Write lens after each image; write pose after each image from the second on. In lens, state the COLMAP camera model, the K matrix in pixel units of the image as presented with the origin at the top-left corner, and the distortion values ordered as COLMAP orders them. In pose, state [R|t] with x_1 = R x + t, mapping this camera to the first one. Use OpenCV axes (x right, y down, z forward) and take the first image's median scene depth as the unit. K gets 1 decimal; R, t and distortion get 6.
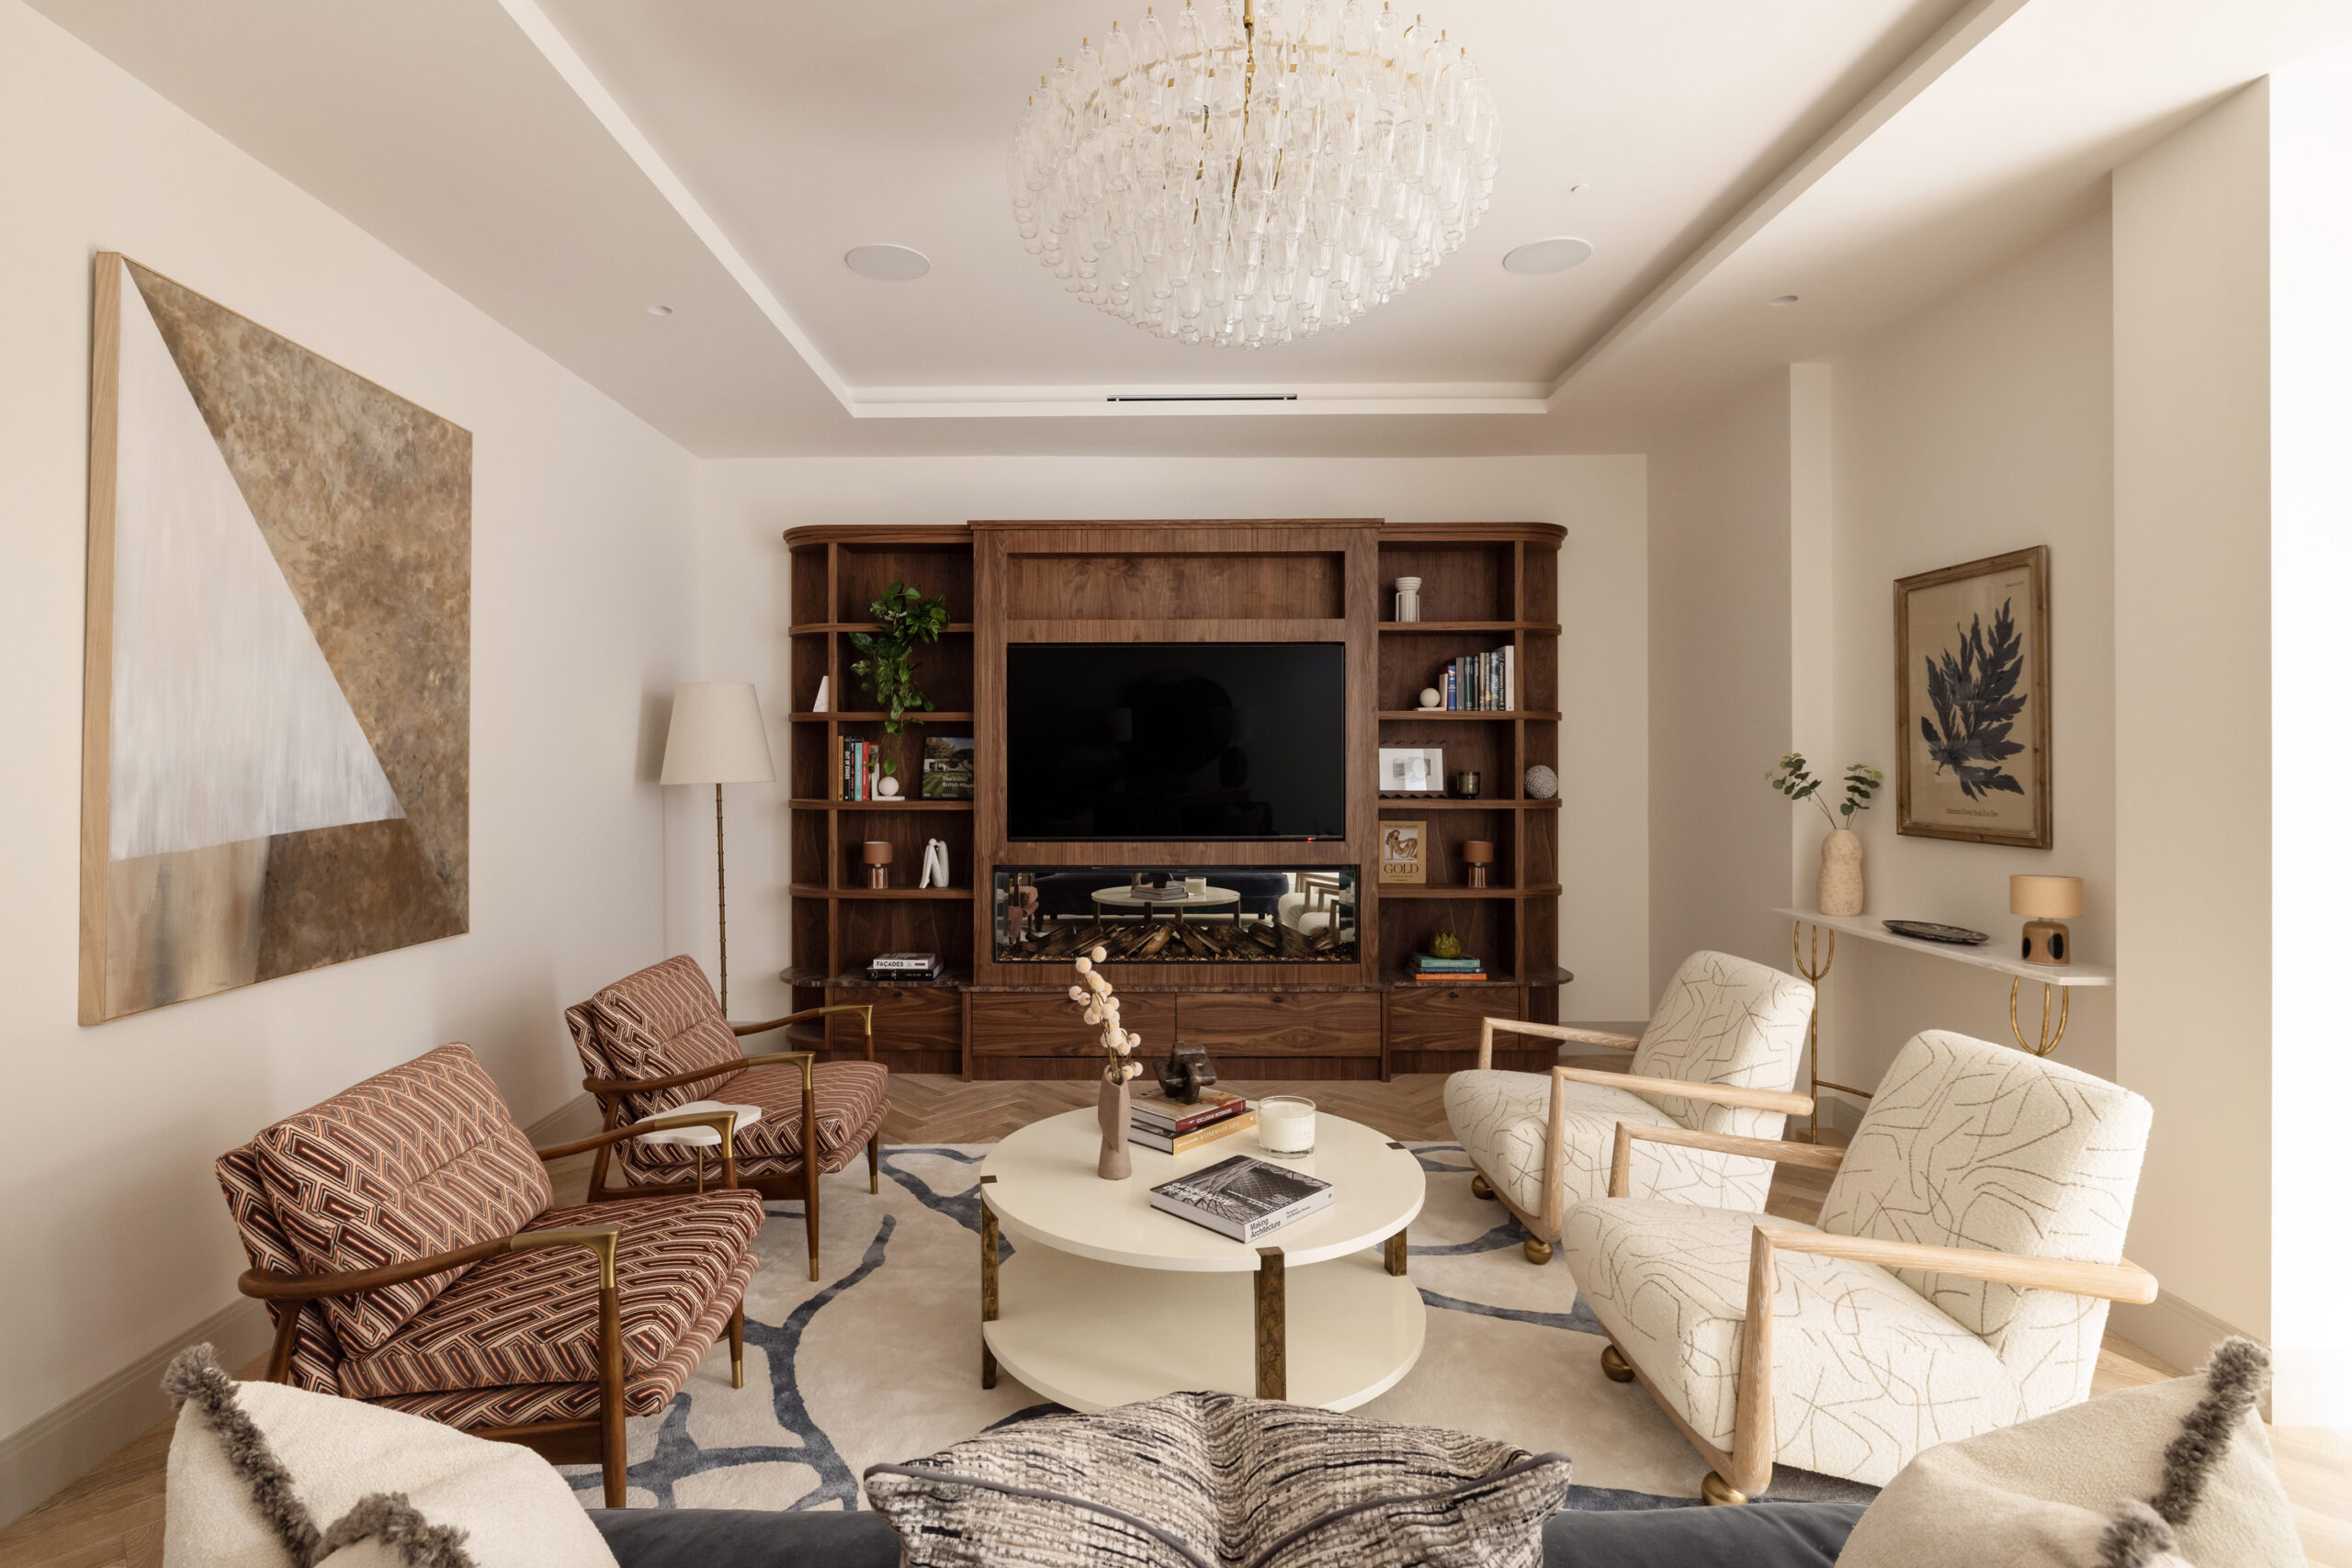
lens RADIAL K [[1146.5, 0, 1137.6], [0, 1146.5, 750.7], [0, 0, 1]] dist [0.000159, 0.000209]
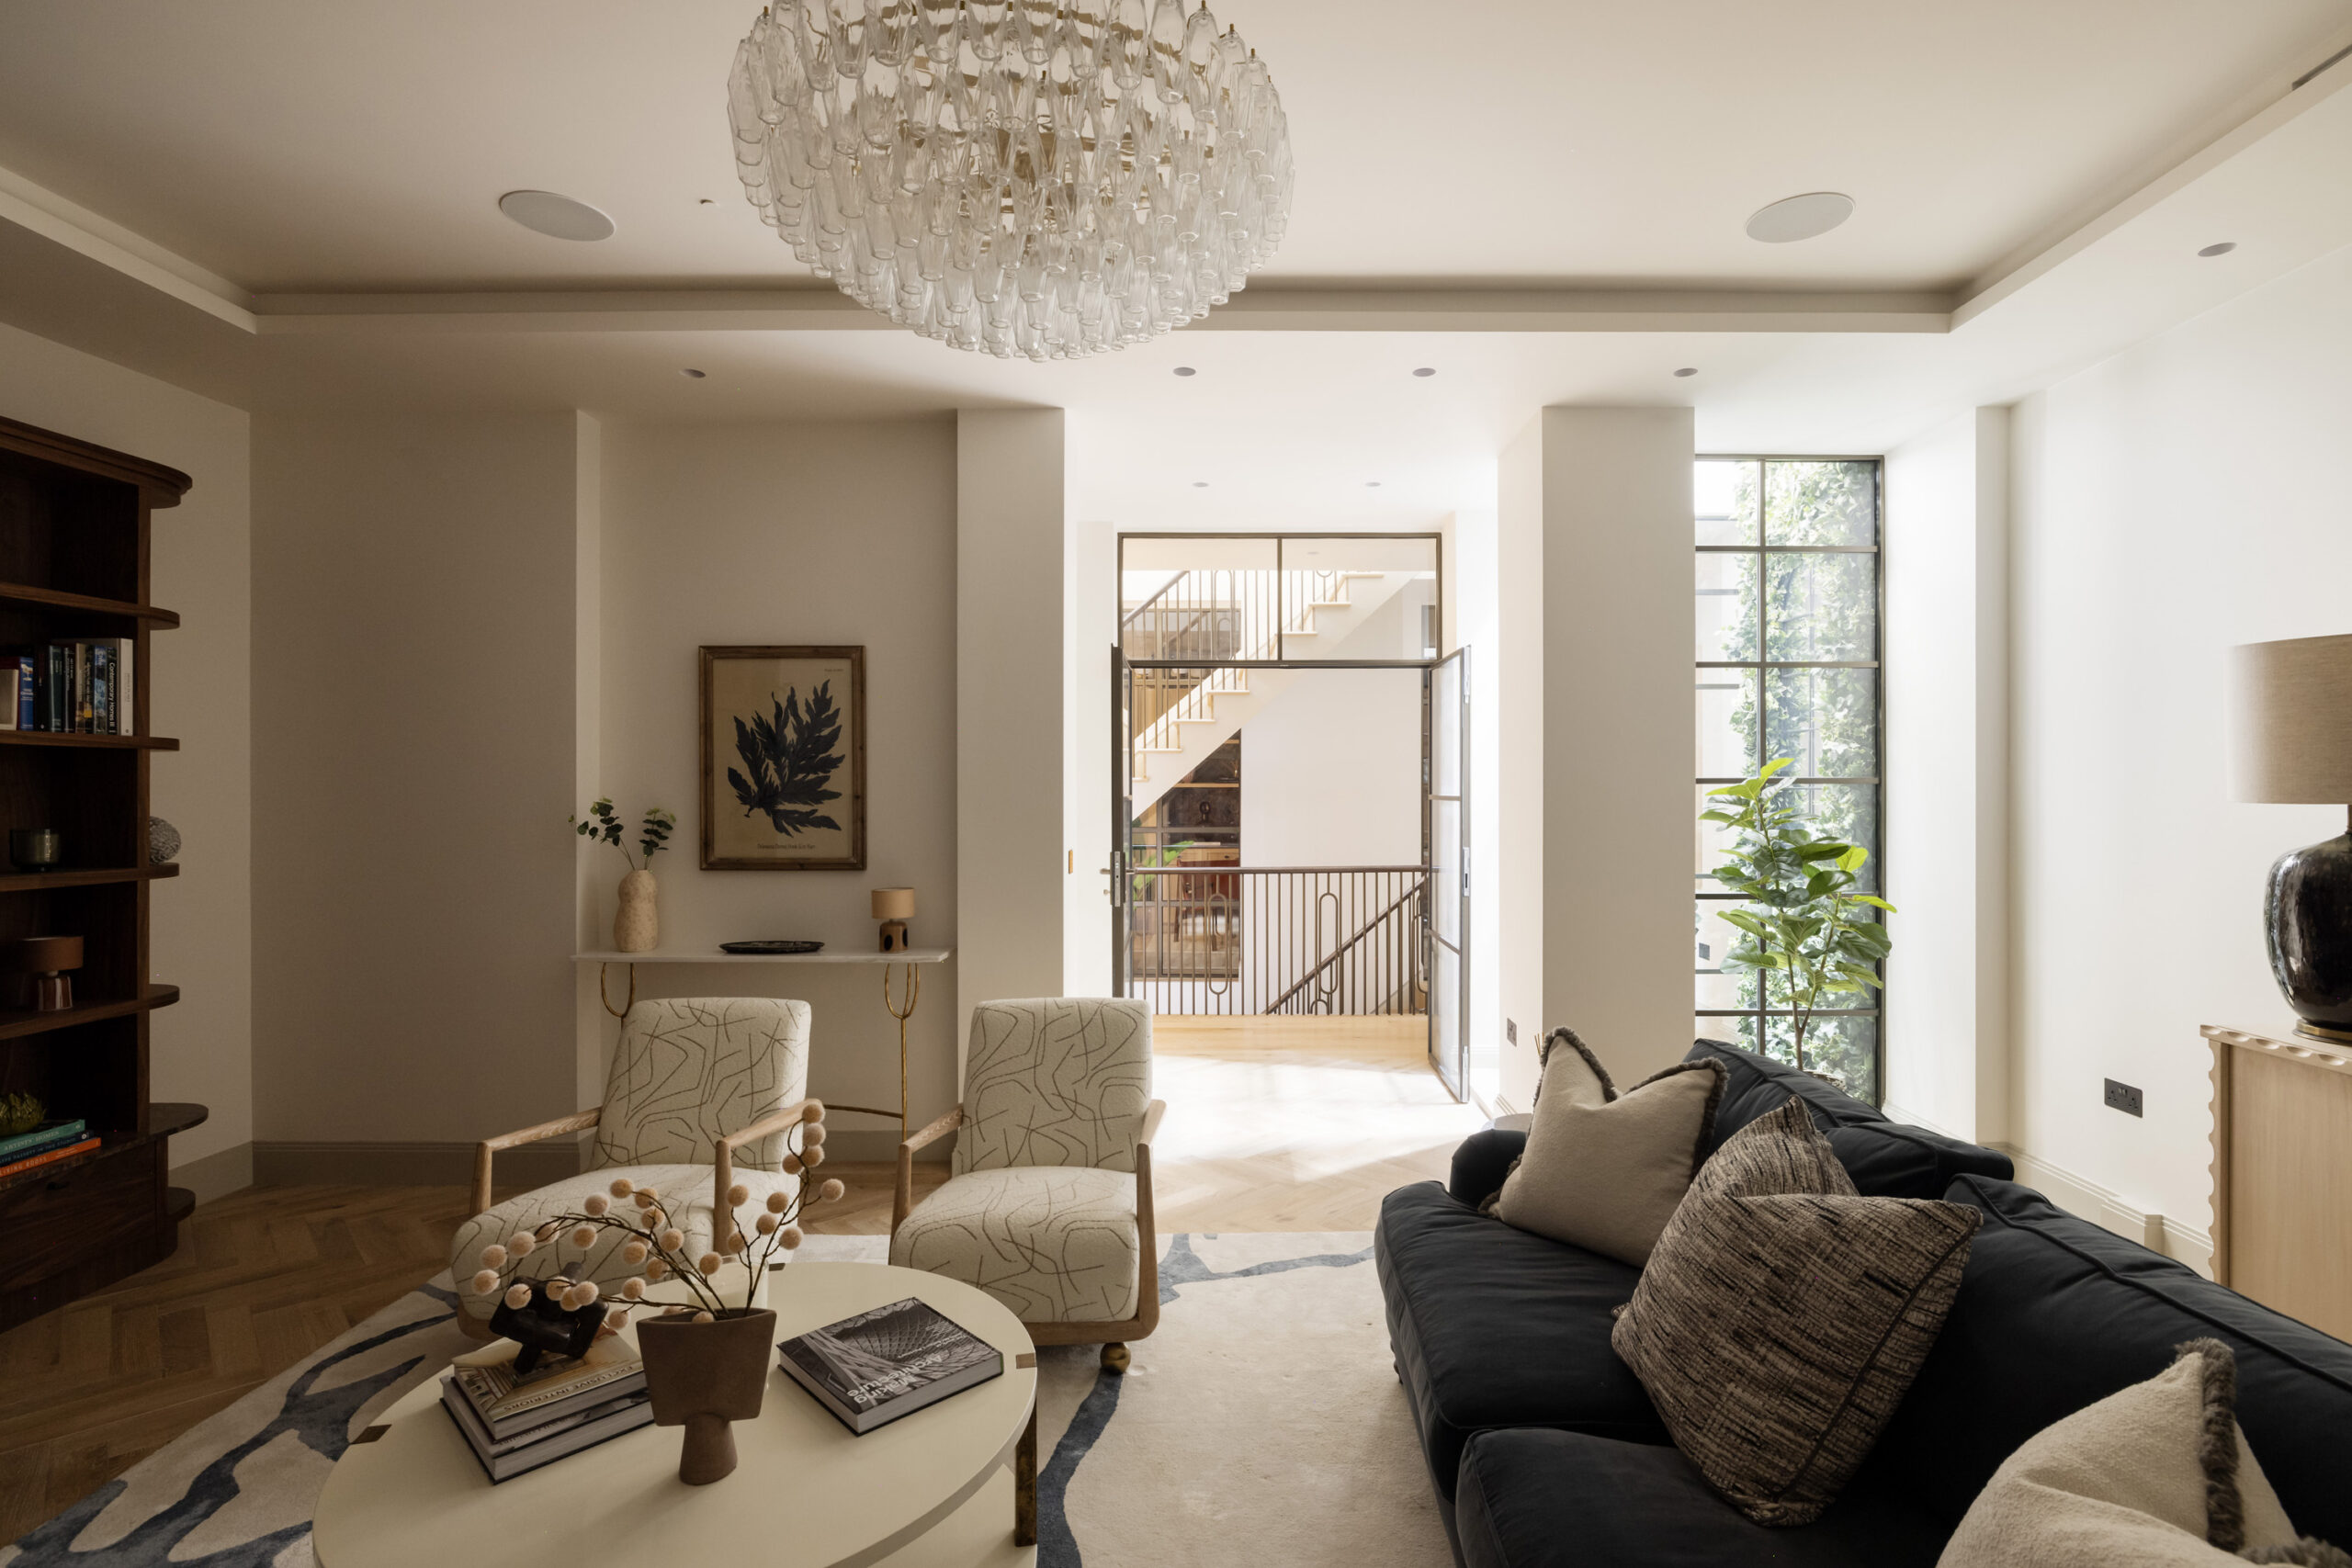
lens RADIAL K [[1142.6, 0, 1176.0], [0, 1142.6, 784.0], [0, 0, 1]] dist [-0.000418, 0.000017]
pose [[0.008142, 0.006319, 0.999947, -0.530003], [-0.005325, 0.999966, -0.006276, -0.008765], [-0.999953, -0.005274, 0.008176, 0.591244]]
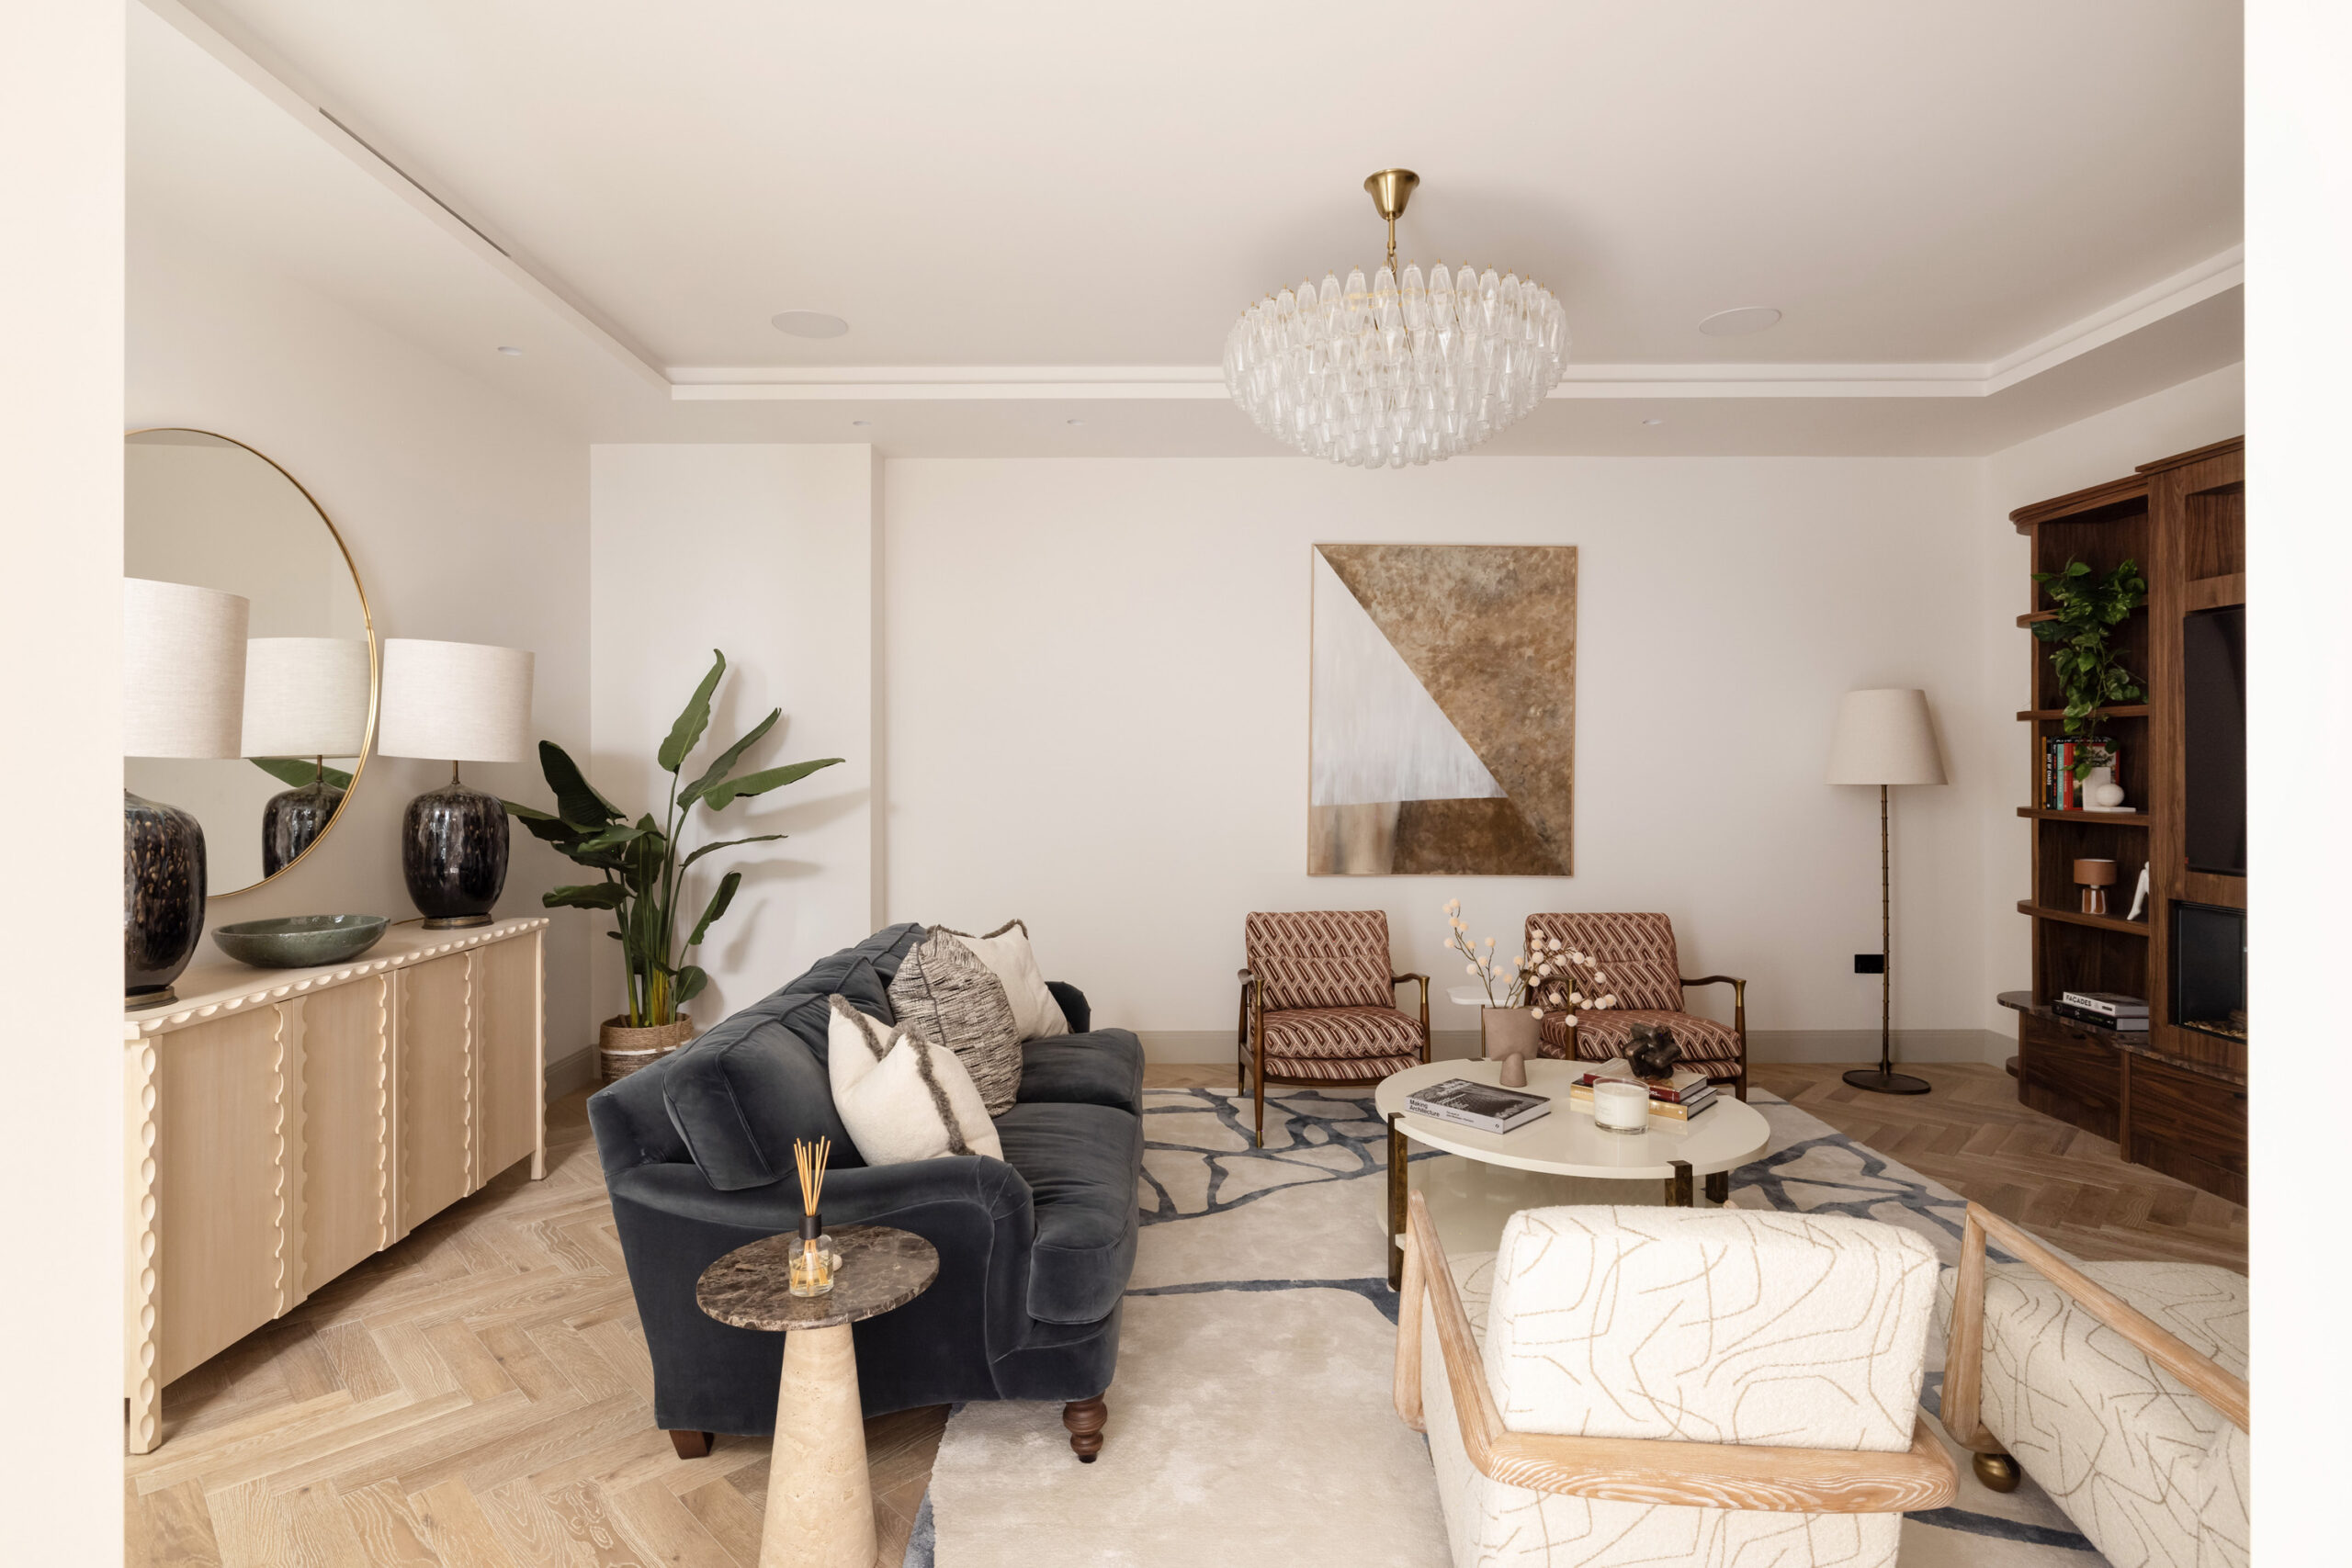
lens RADIAL K [[1146.5, 0, 1137.6], [0, 1146.5, 750.7], [0, 0, 1]] dist [0.000159, 0.000209]
pose [[-0.004199, -0.006680, -0.999969, 1.026783], [0.007961, 0.999946, -0.006713, -0.002571], [0.999959, -0.007989, -0.004146, 0.470513]]
